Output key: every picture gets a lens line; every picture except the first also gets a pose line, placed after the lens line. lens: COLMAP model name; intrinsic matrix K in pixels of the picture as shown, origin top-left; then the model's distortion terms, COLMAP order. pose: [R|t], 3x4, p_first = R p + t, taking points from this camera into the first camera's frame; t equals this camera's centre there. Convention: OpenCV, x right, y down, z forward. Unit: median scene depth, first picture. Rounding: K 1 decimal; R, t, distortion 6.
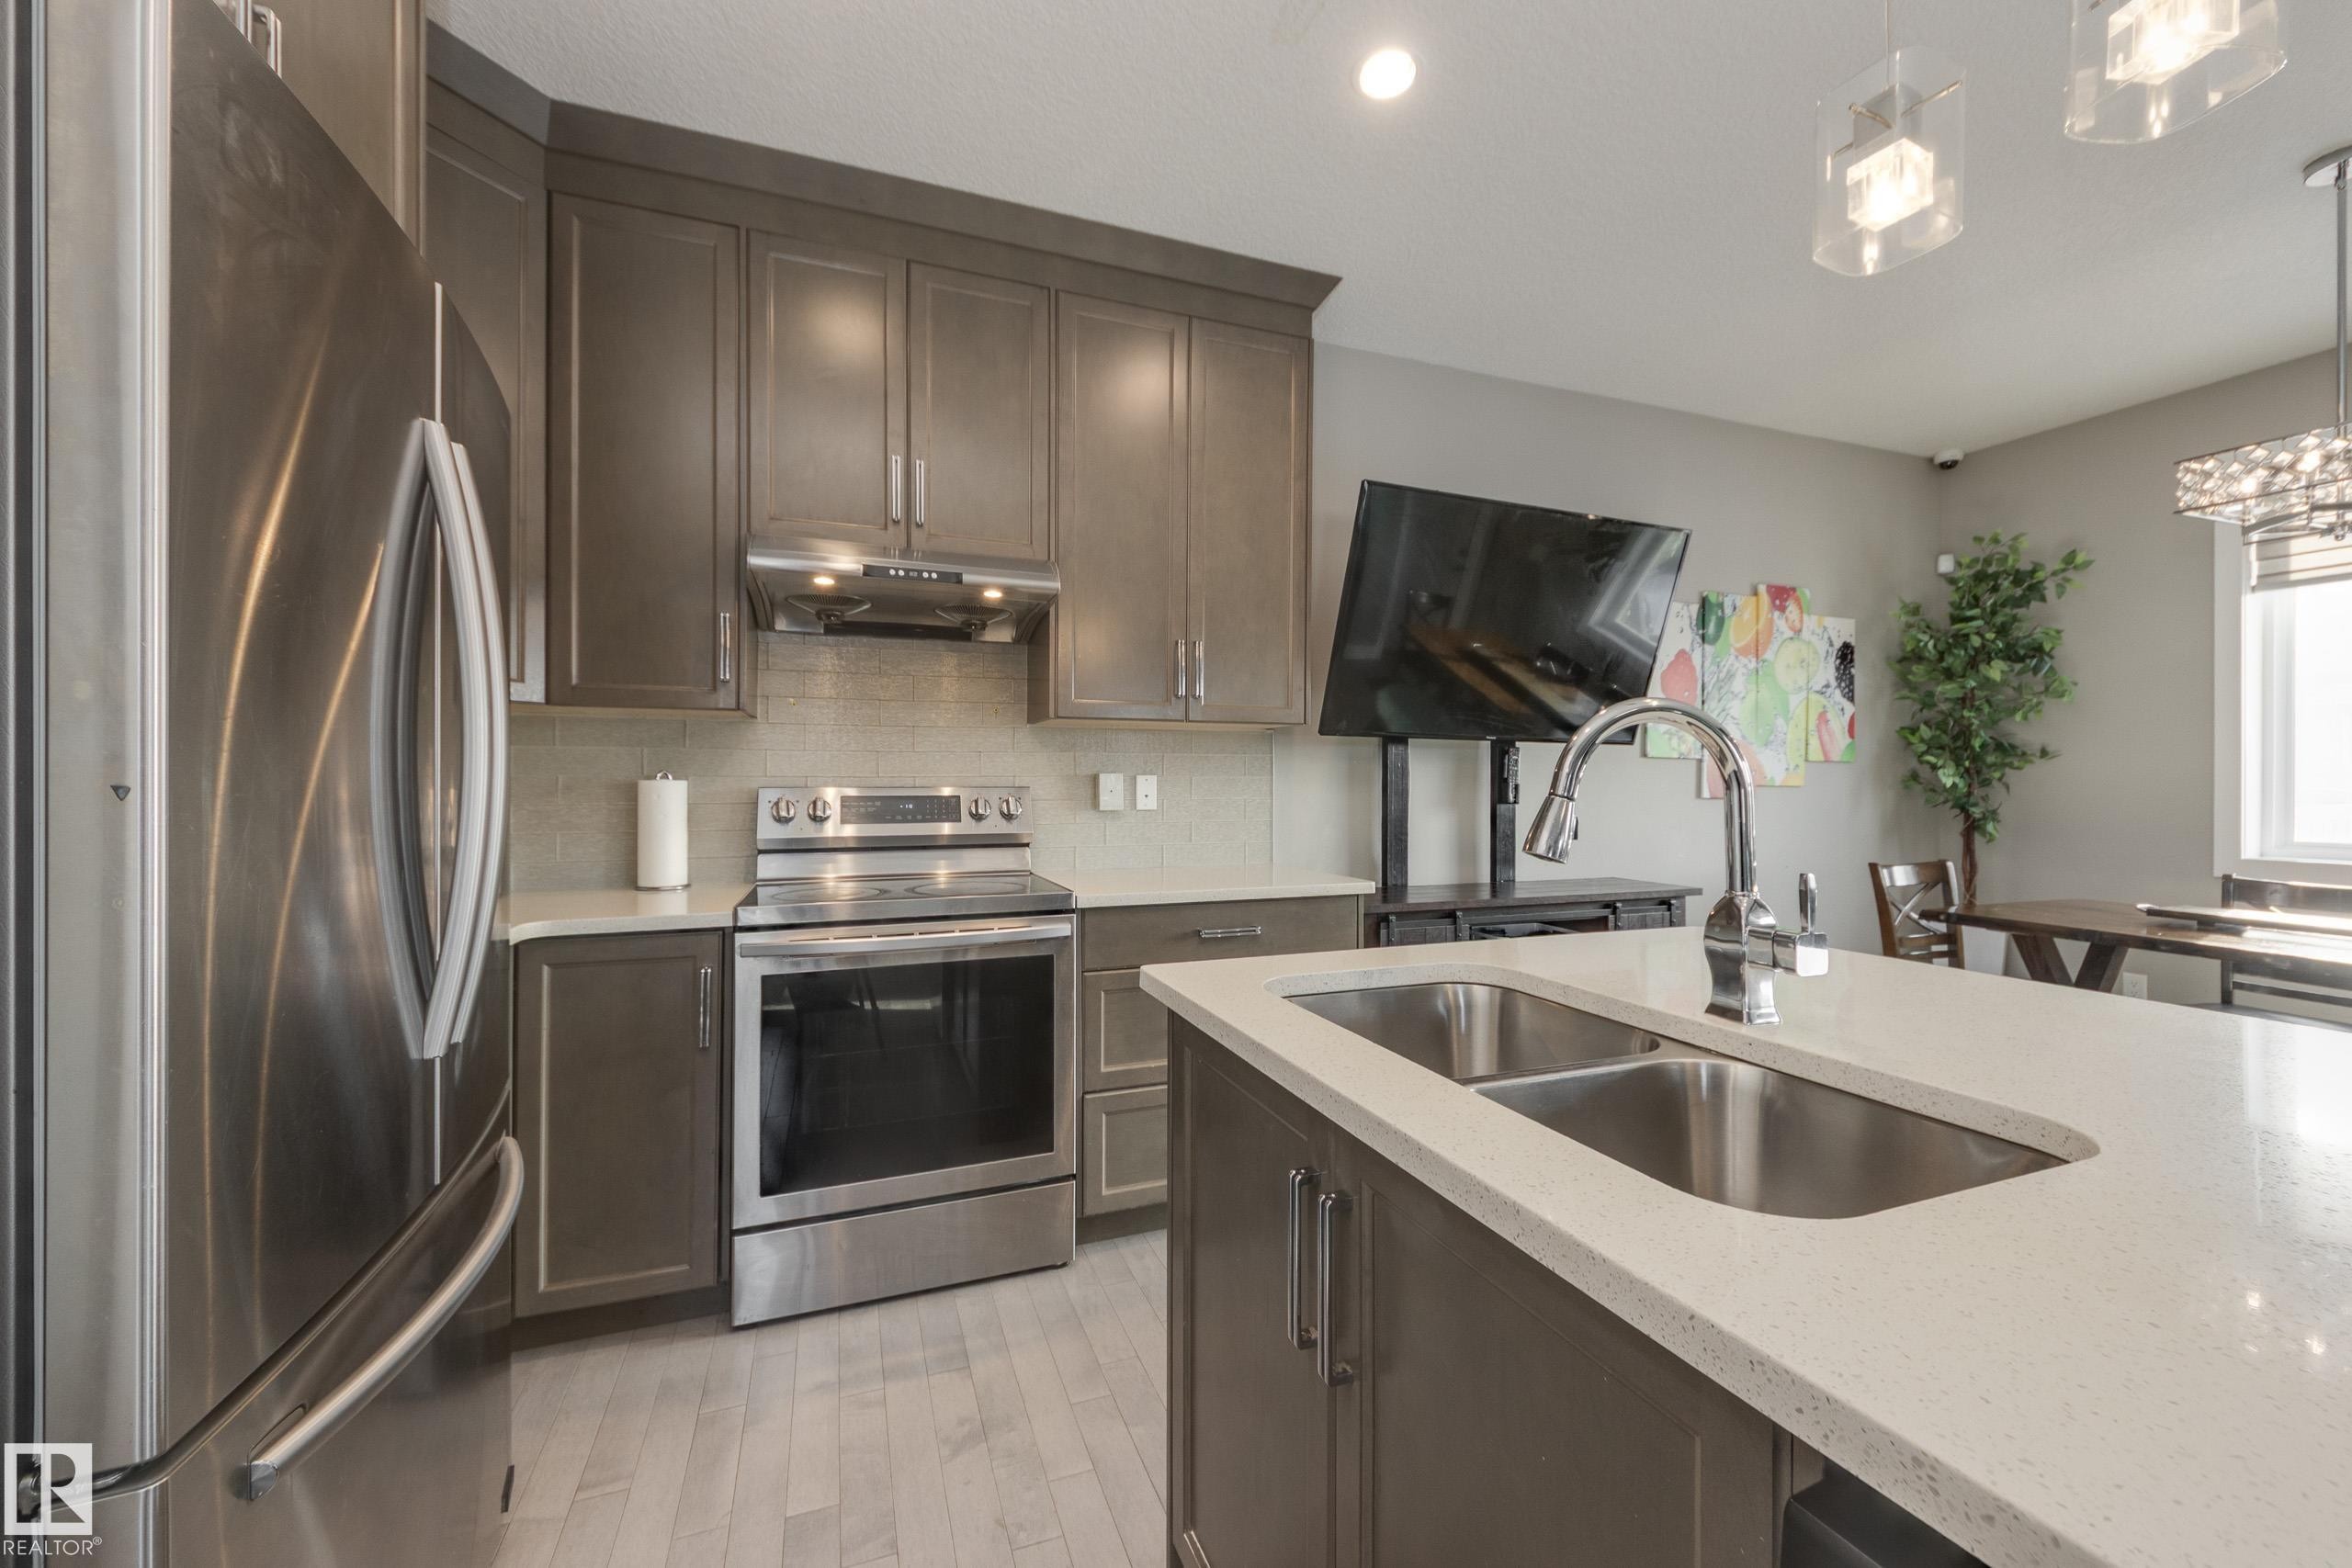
lens RADIAL K [[901.6, 0, 1176.0], [0, 901.6, 784.0], [0, 0, 1]] dist [-0.008225, -0.000289]
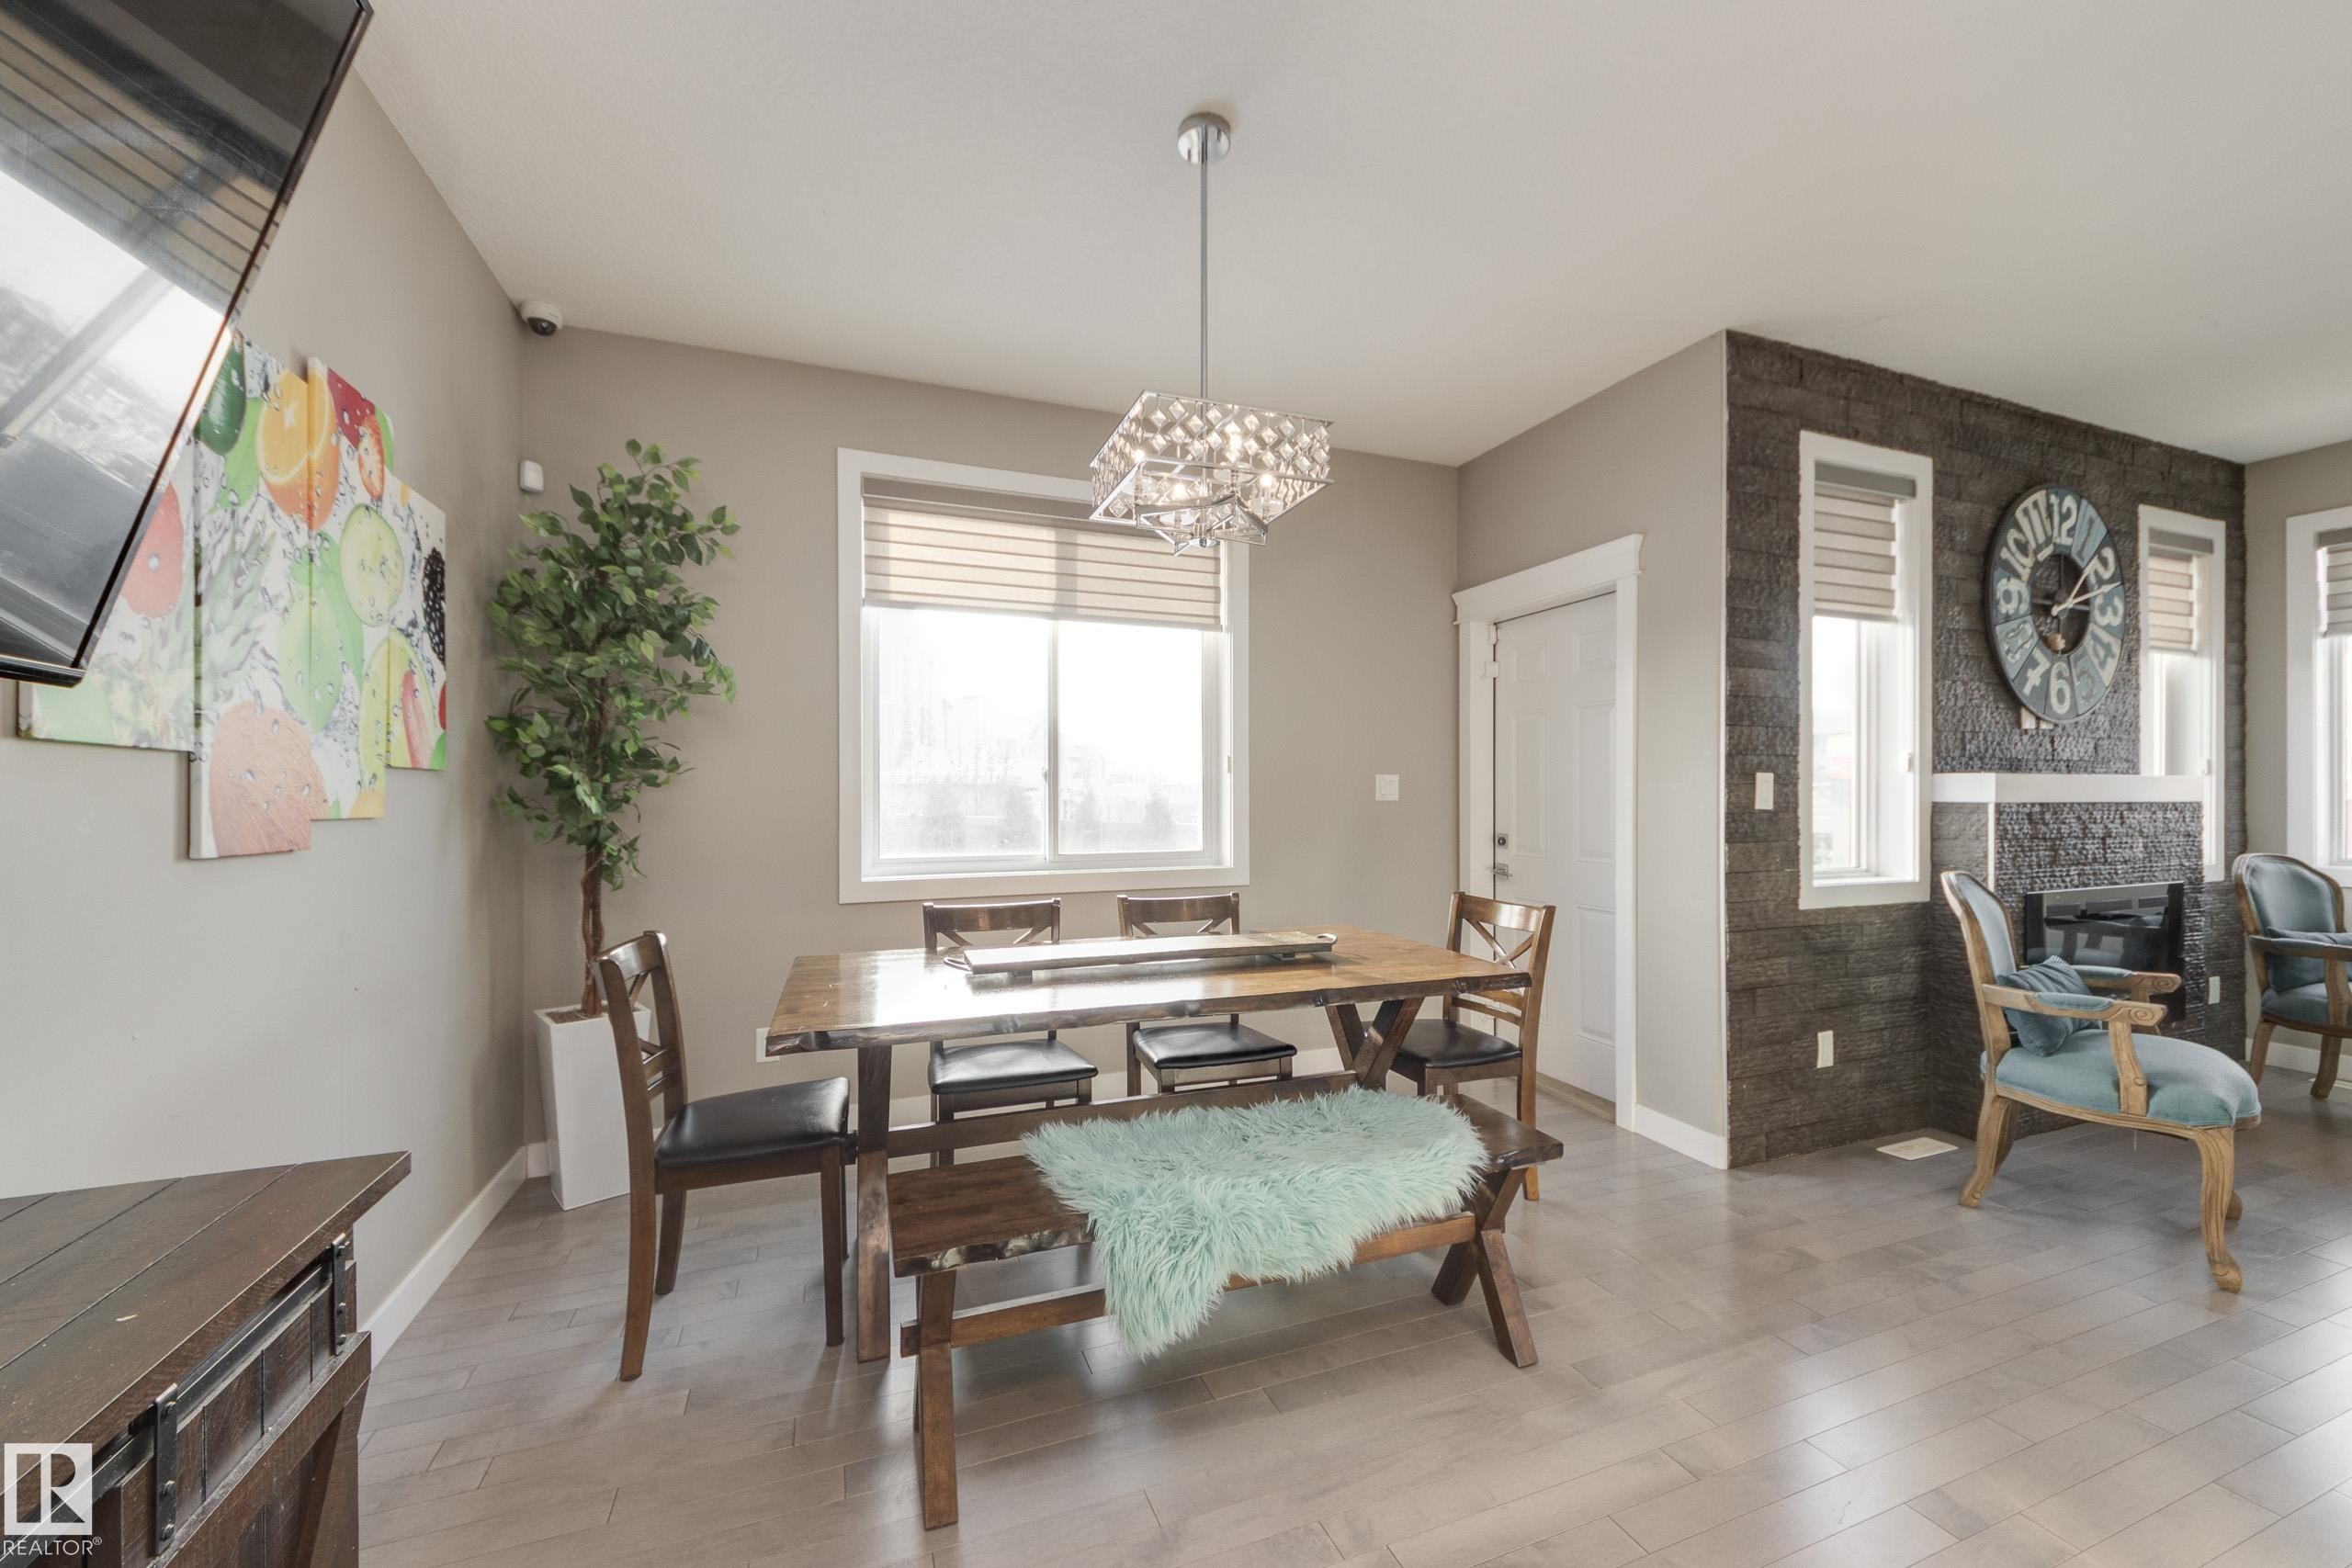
lens RADIAL K [[897.2, 0, 1168.8], [0, 897.2, 794.6], [0, 0, 1]] dist [0.012266, -0.007999]
pose [[-0.010242, 0.001228, 0.999947, 0.254863], [0.007309, 0.999973, -0.001153, -0.008794], [-0.999921, 0.007297, -0.010251, 0.722600]]
